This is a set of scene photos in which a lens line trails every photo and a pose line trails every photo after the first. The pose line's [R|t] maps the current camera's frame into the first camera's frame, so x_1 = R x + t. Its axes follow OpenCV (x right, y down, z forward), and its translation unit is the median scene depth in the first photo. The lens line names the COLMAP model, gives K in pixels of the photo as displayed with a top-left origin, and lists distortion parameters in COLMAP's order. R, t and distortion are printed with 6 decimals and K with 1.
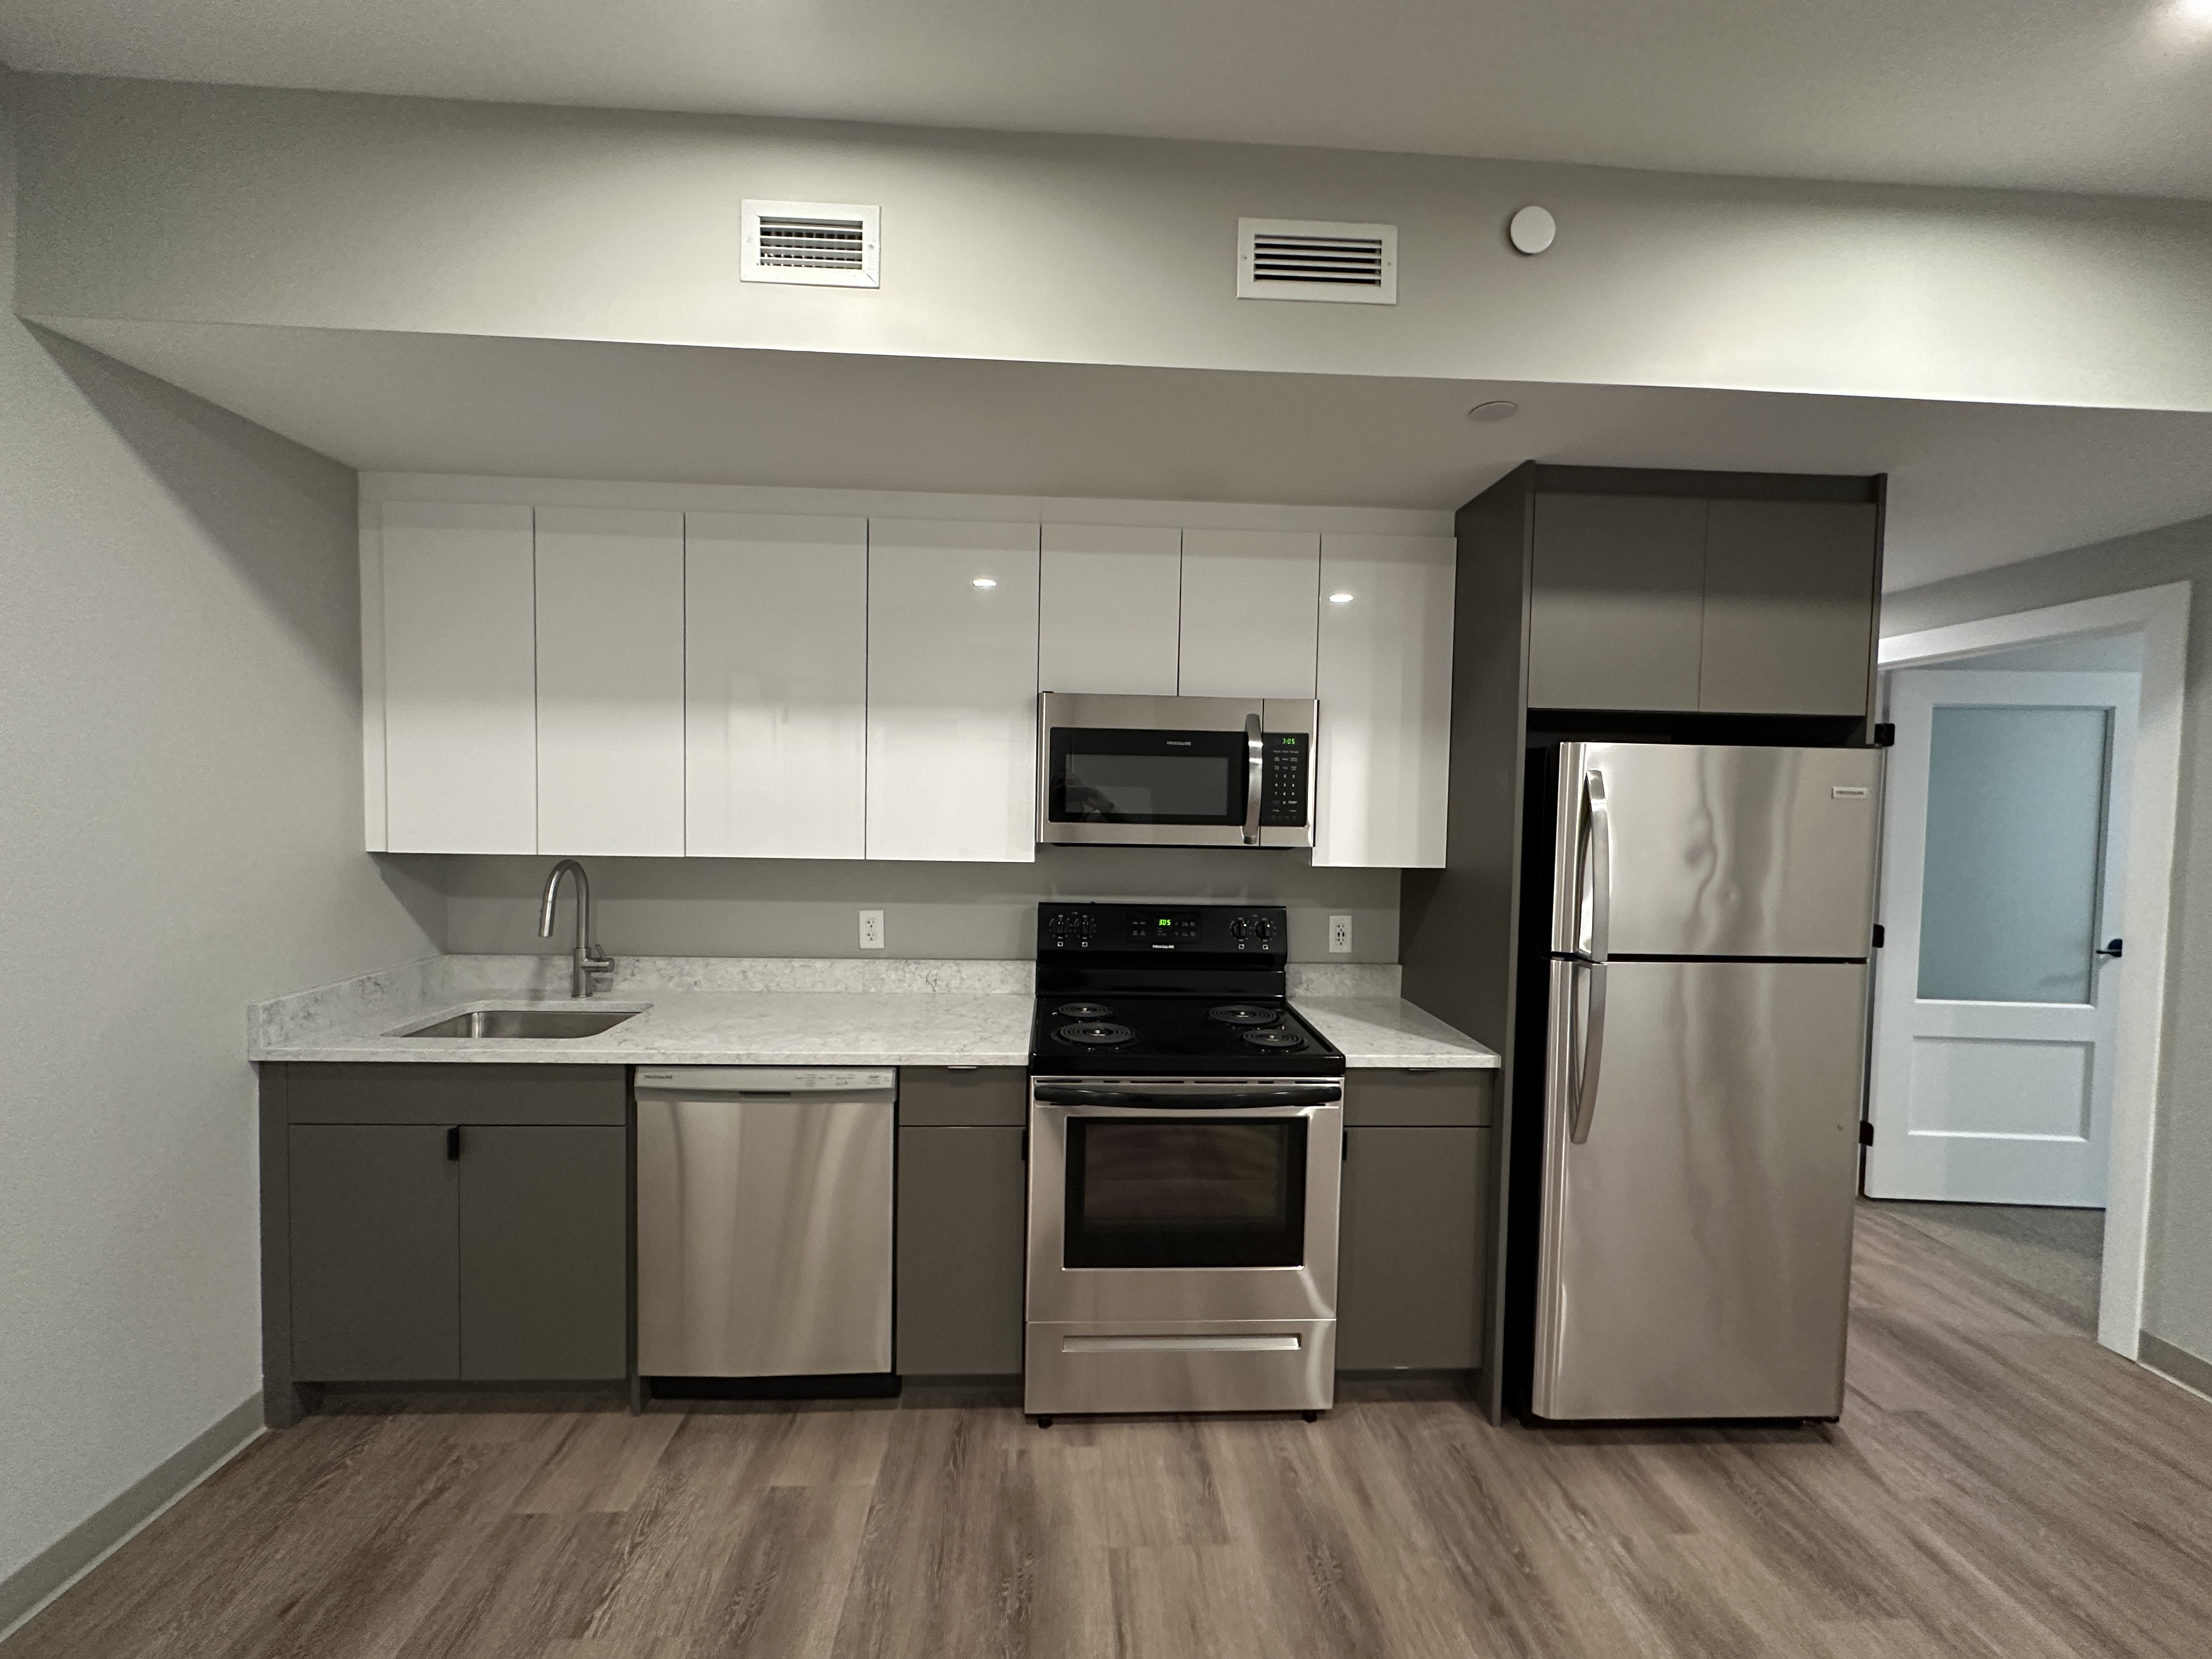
lens RADIAL K [[877.8, 0, 1104.0], [0, 877.8, 829.5], [0, 0, 1]] dist [-0.000134, 0.000039]
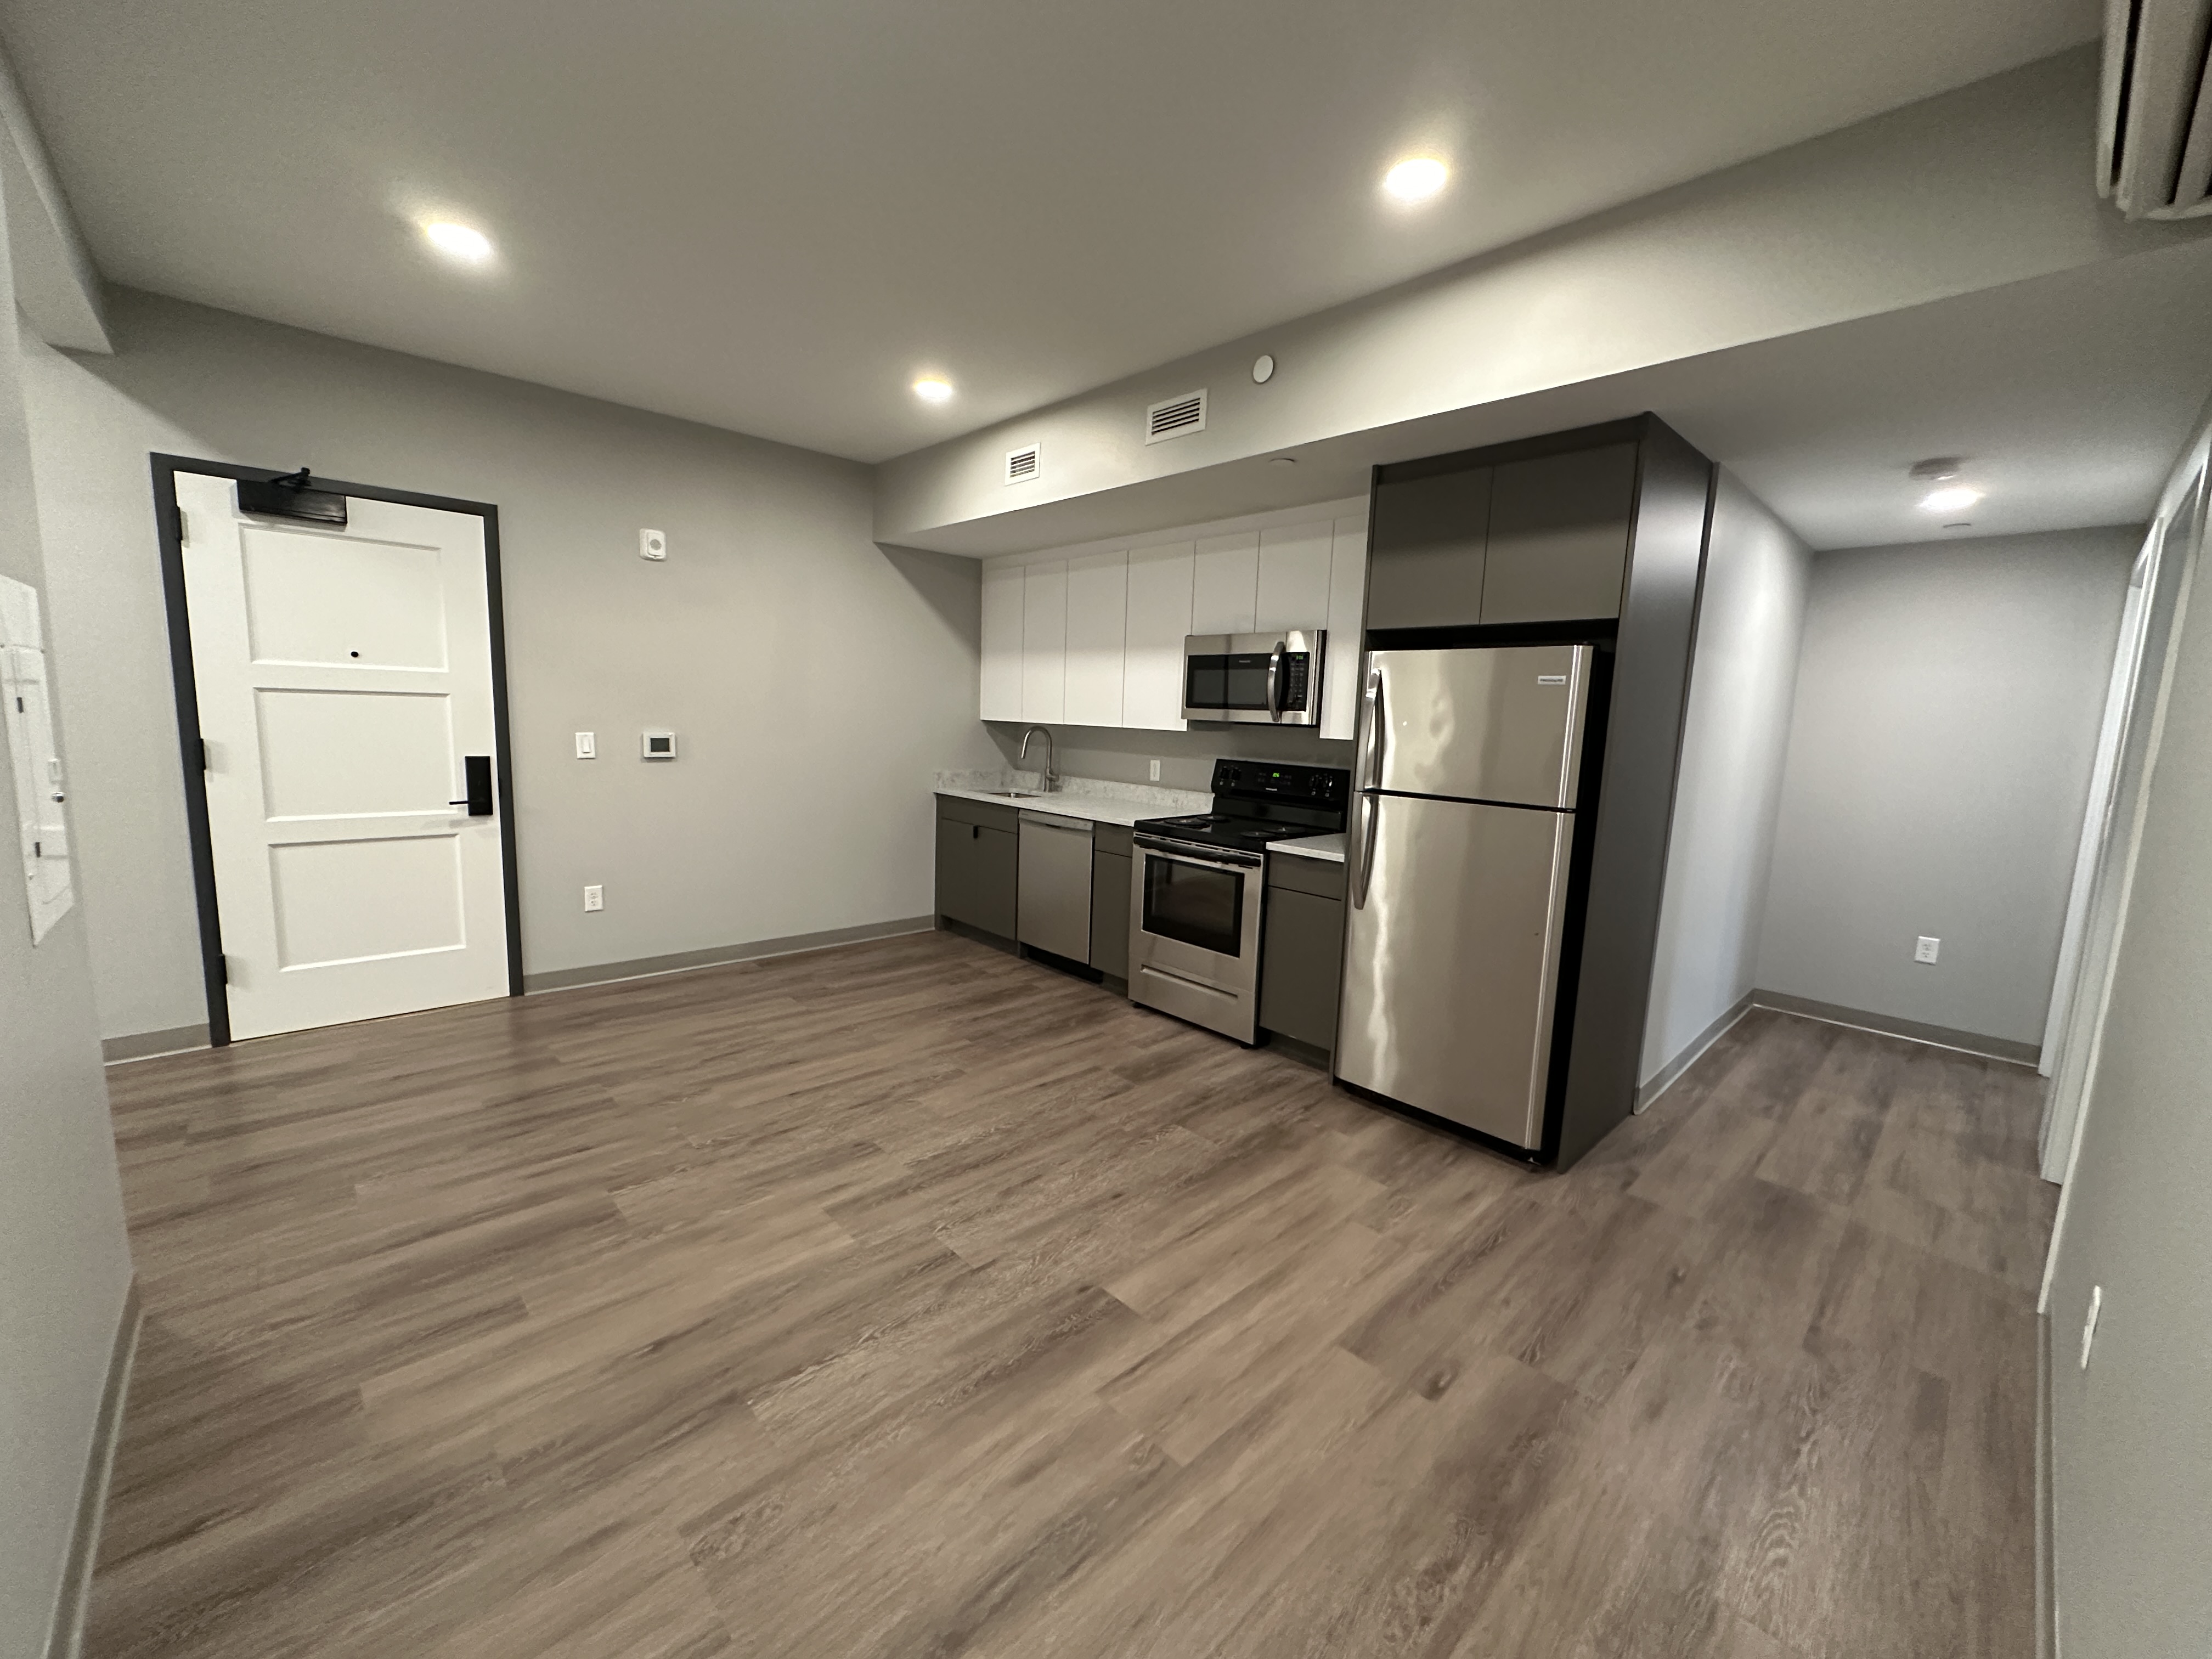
lens RADIAL K [[877.8, 0, 1106.3], [0, 877.8, 826.8], [0, 0, 1]] dist [-0.000134, 0.000039]
pose [[0.650167, 0.104055, -0.752633, 1.352334], [-0.051519, 0.994335, 0.092966, 0.084028], [0.758043, -0.021668, 0.651845, -0.350803]]
